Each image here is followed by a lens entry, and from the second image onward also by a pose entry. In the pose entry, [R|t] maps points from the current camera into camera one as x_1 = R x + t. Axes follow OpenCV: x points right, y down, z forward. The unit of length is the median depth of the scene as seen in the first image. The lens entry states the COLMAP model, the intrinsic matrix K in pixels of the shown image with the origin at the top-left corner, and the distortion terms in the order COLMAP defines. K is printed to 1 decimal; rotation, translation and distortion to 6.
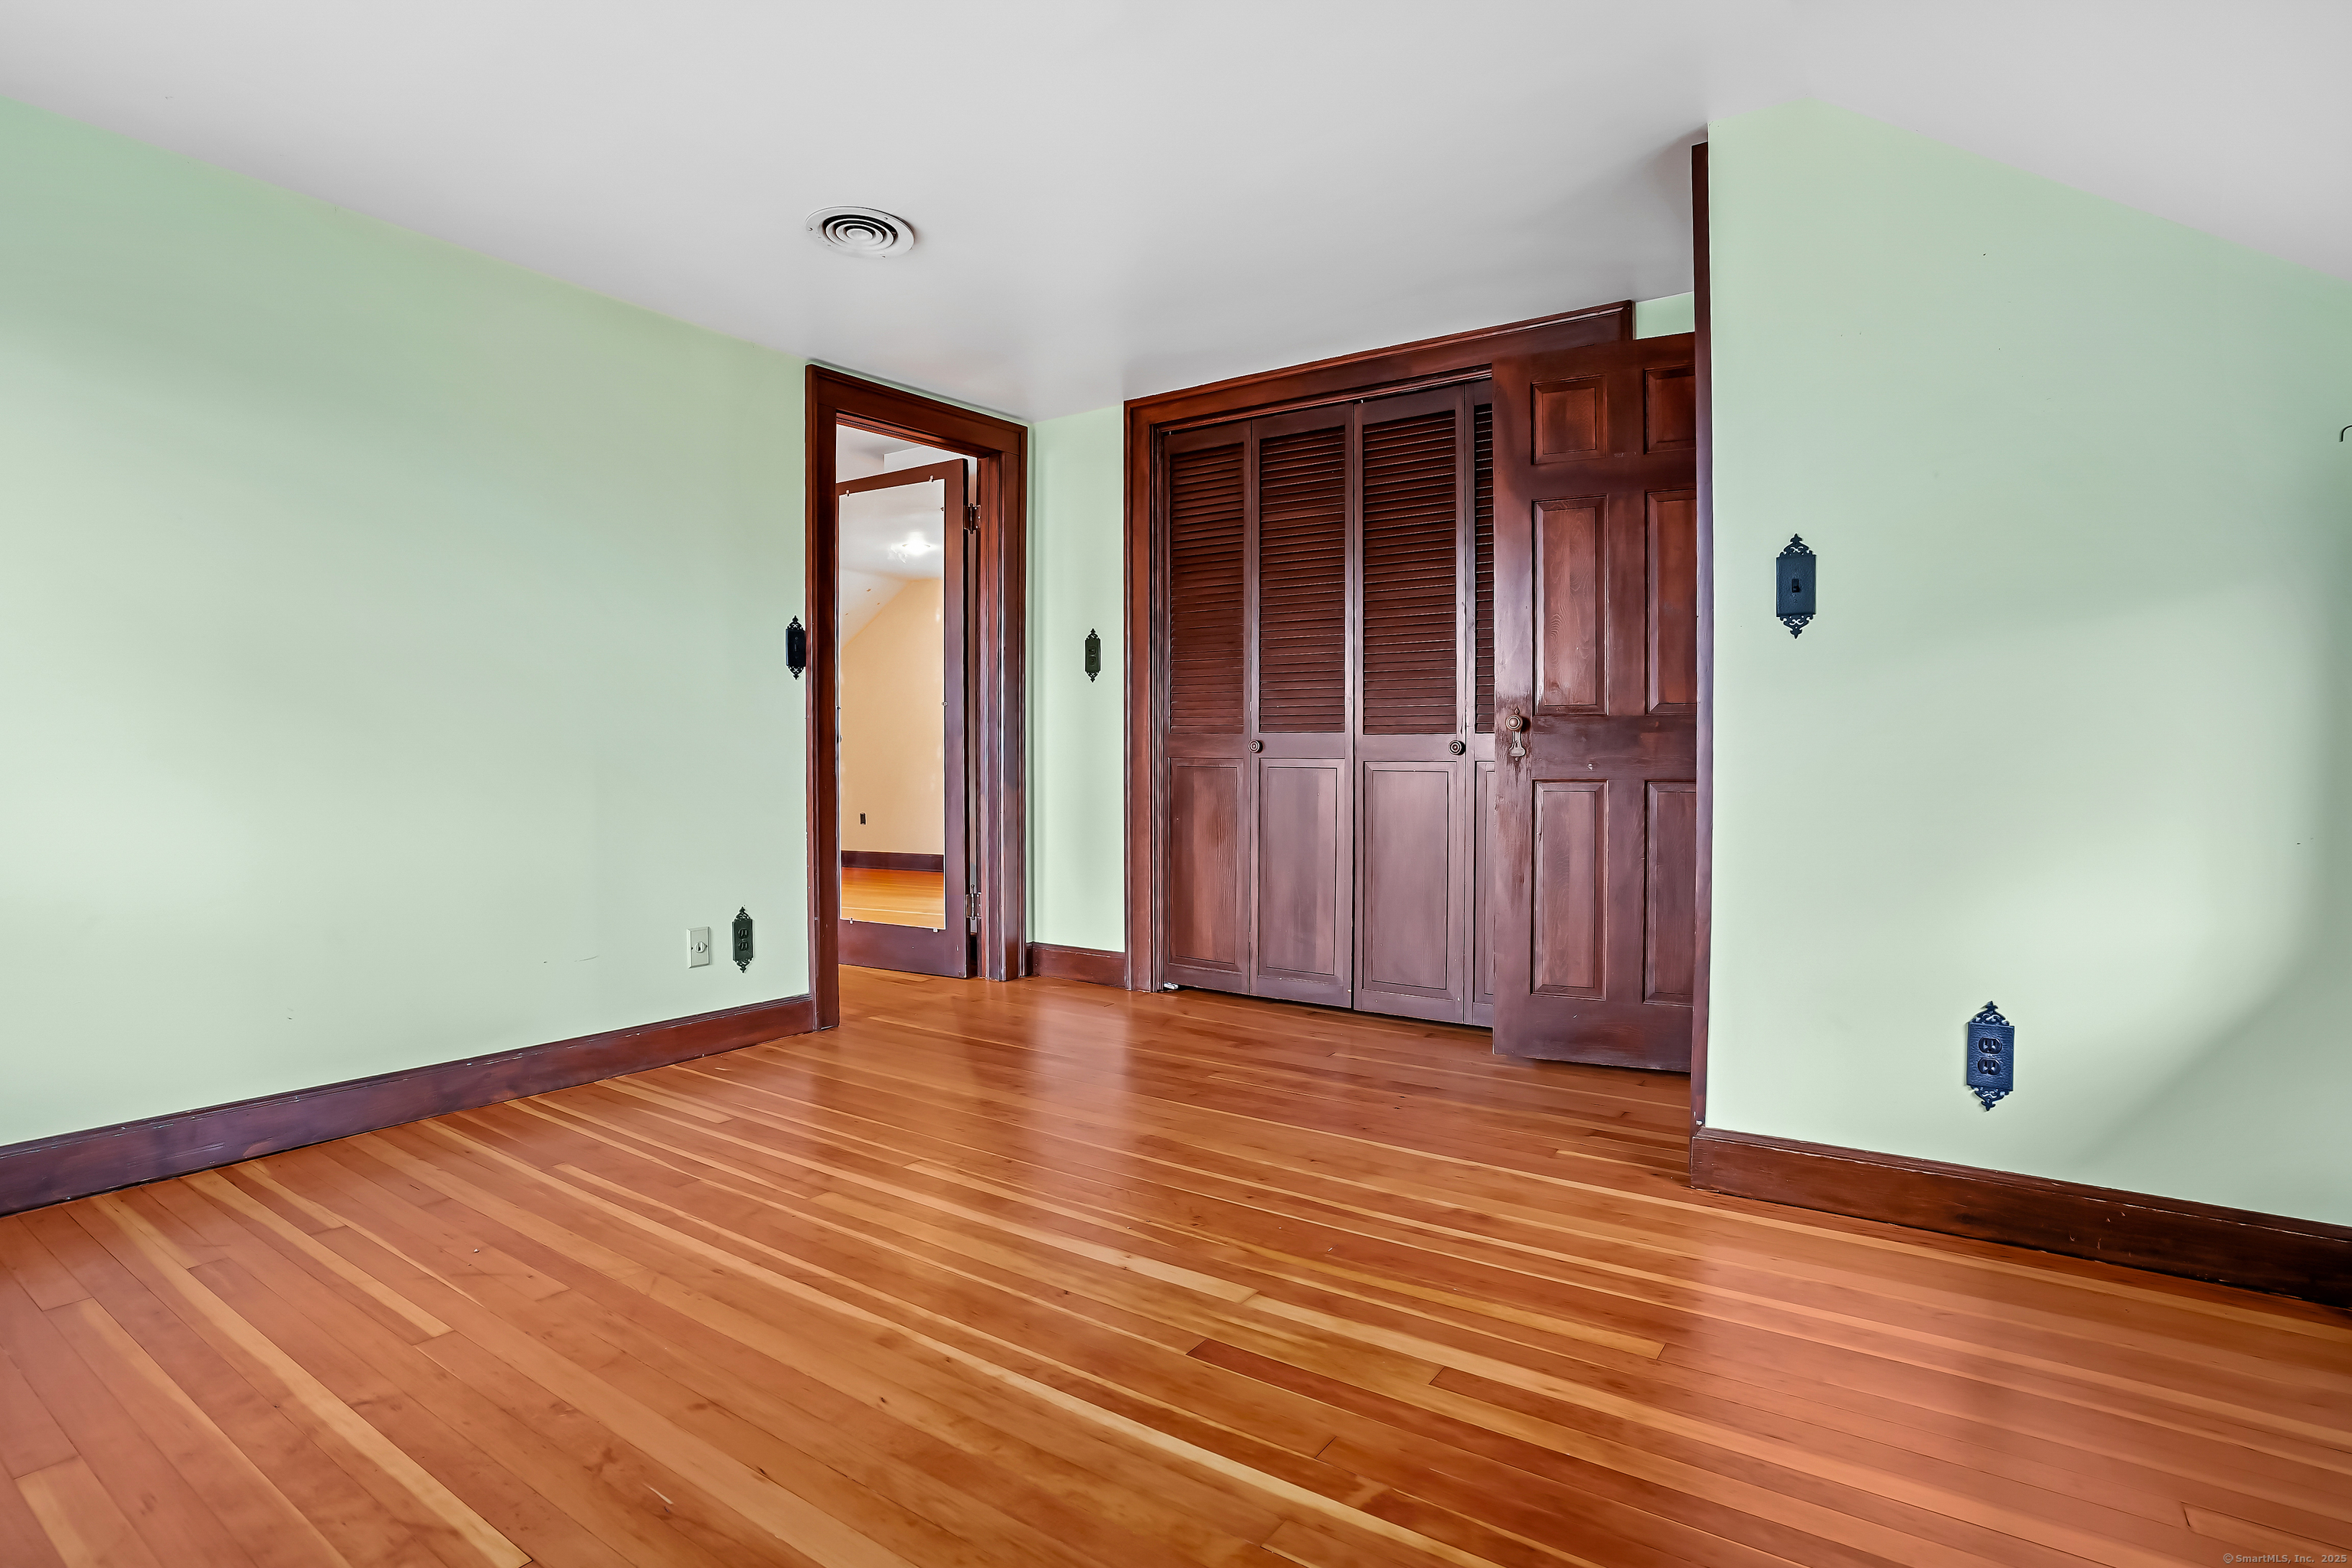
lens RADIAL K [[1146.3, 0, 1173.9], [0, 1146.3, 776.0], [0, 0, 1]] dist [-0.065239, 0.001182]
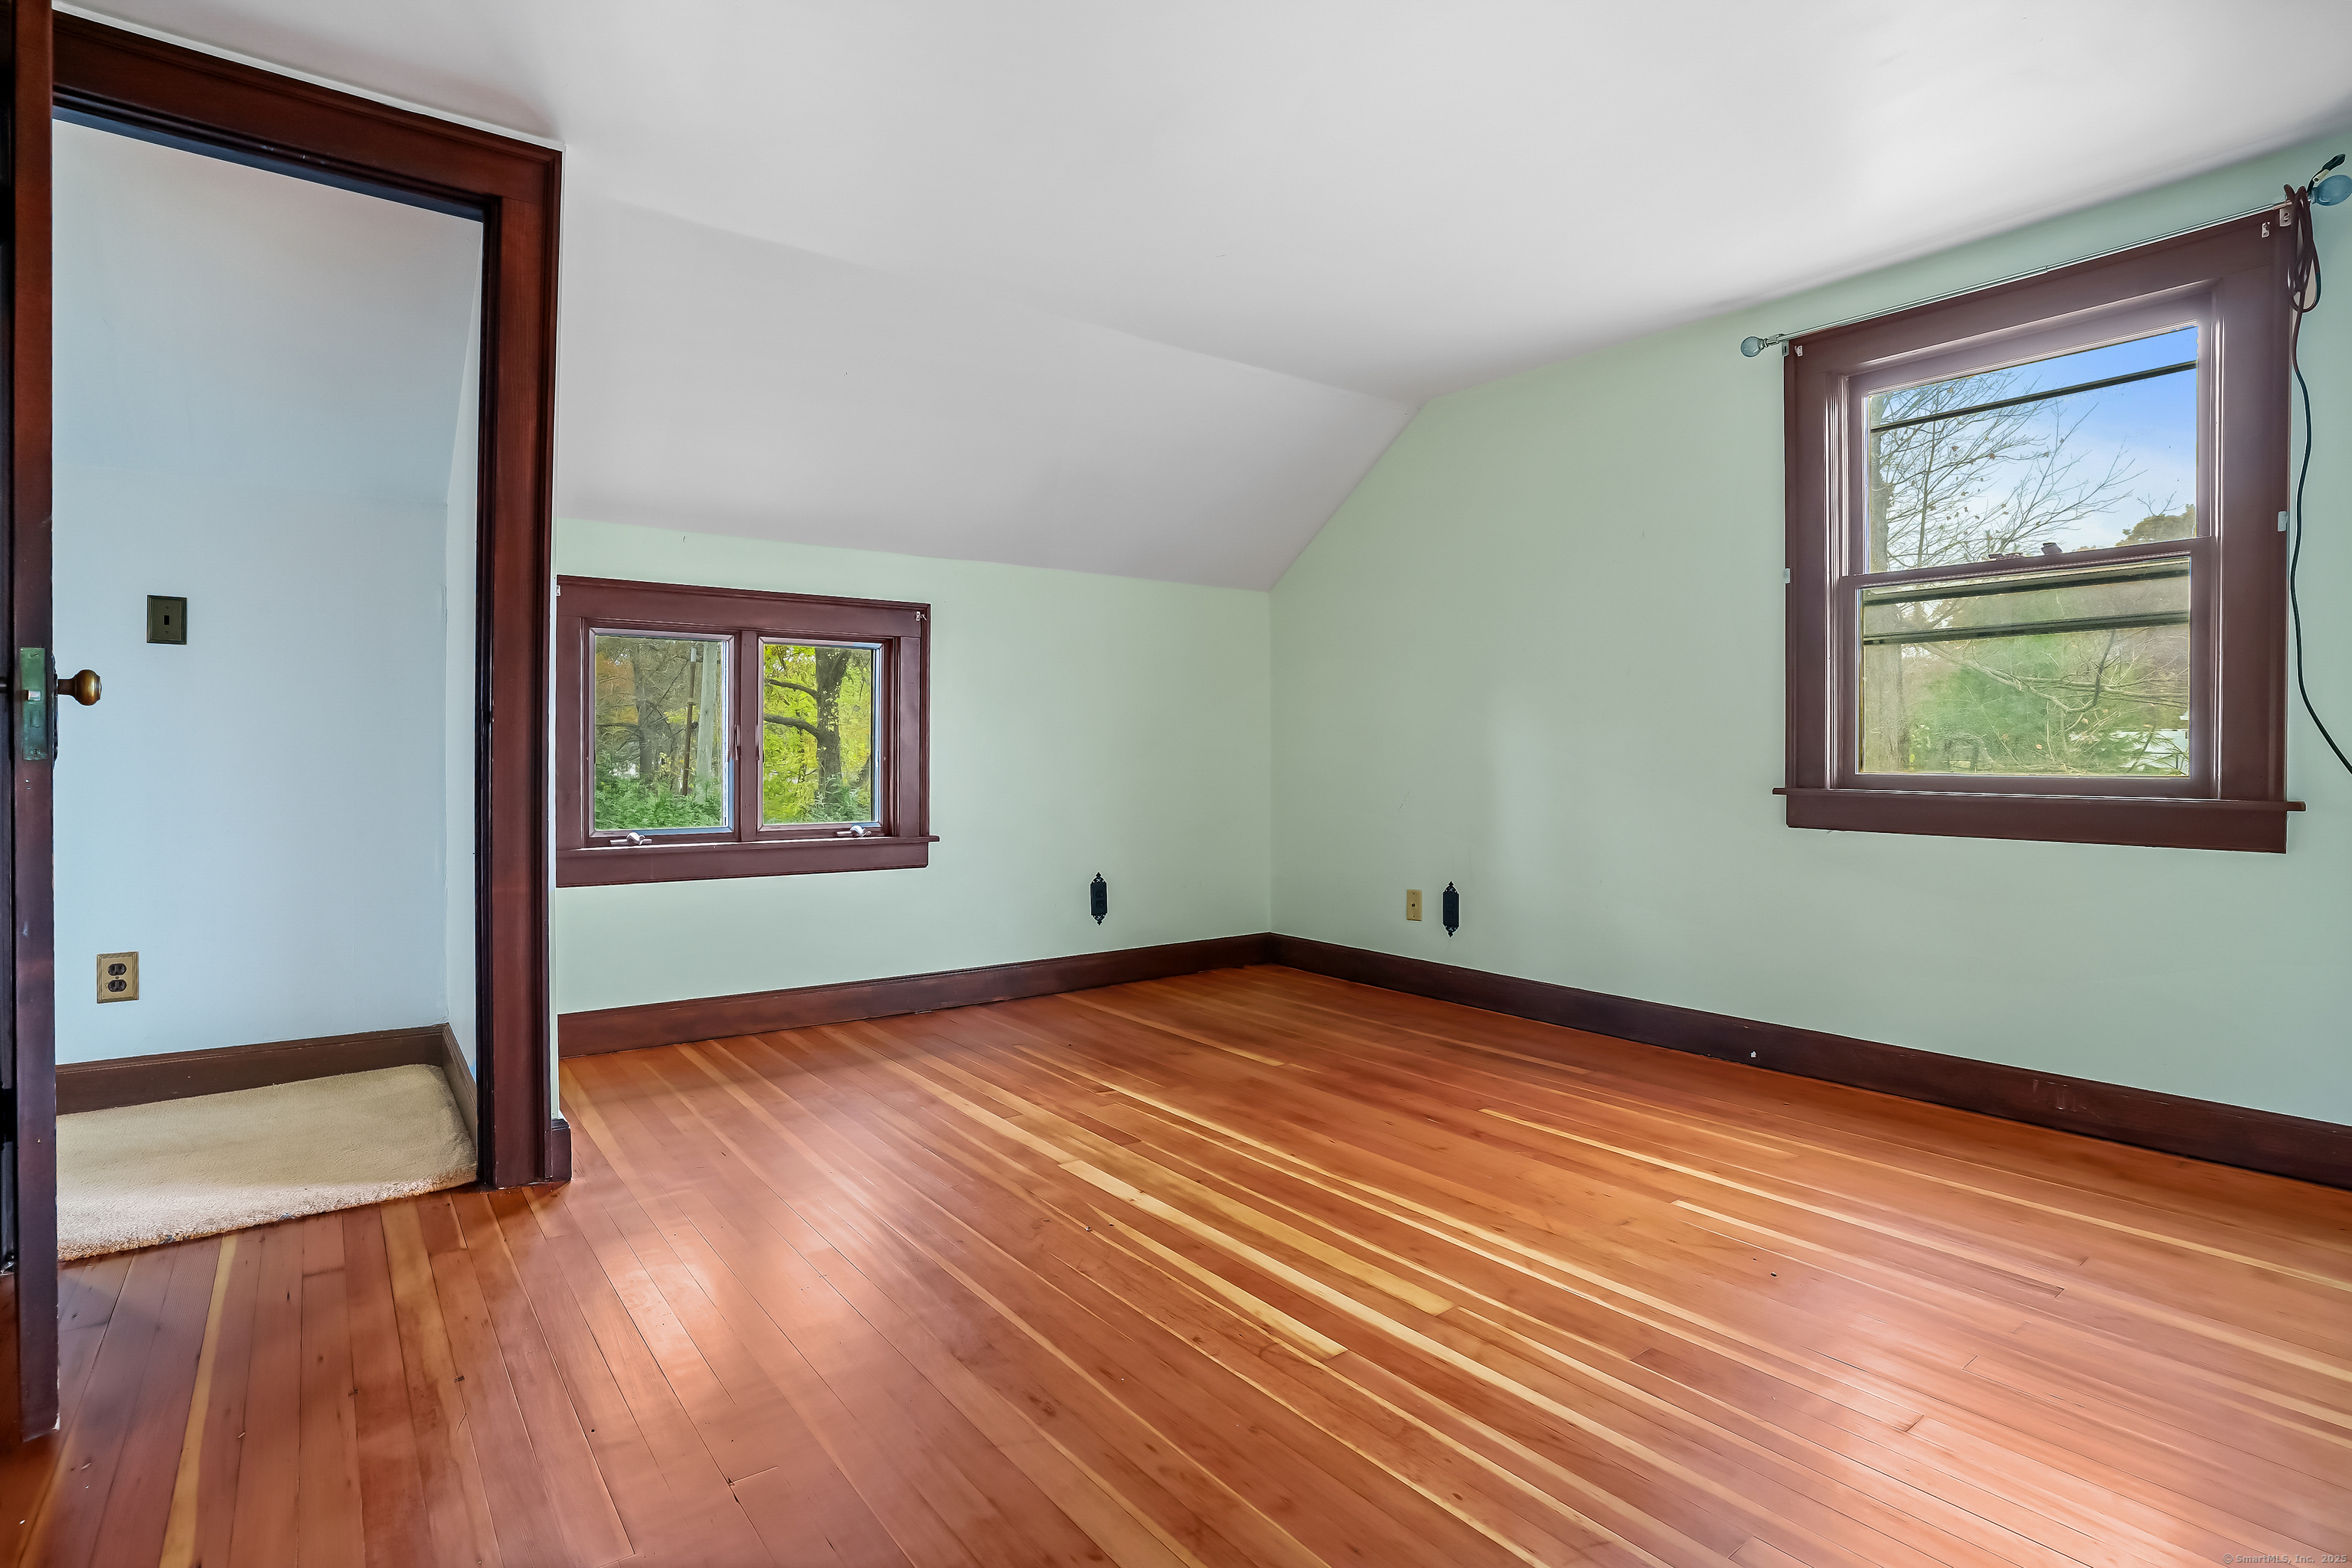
lens RADIAL K [[1146.3, 0, 1173.9], [0, 1146.3, 776.0], [0, 0, 1]] dist [-0.065239, 0.001182]
pose [[-0.951580, -0.011000, 0.307205, -0.495698], [-0.001038, 0.999469, 0.032573, -0.039474], [-0.307400, 0.030677, -0.951086, 2.406643]]
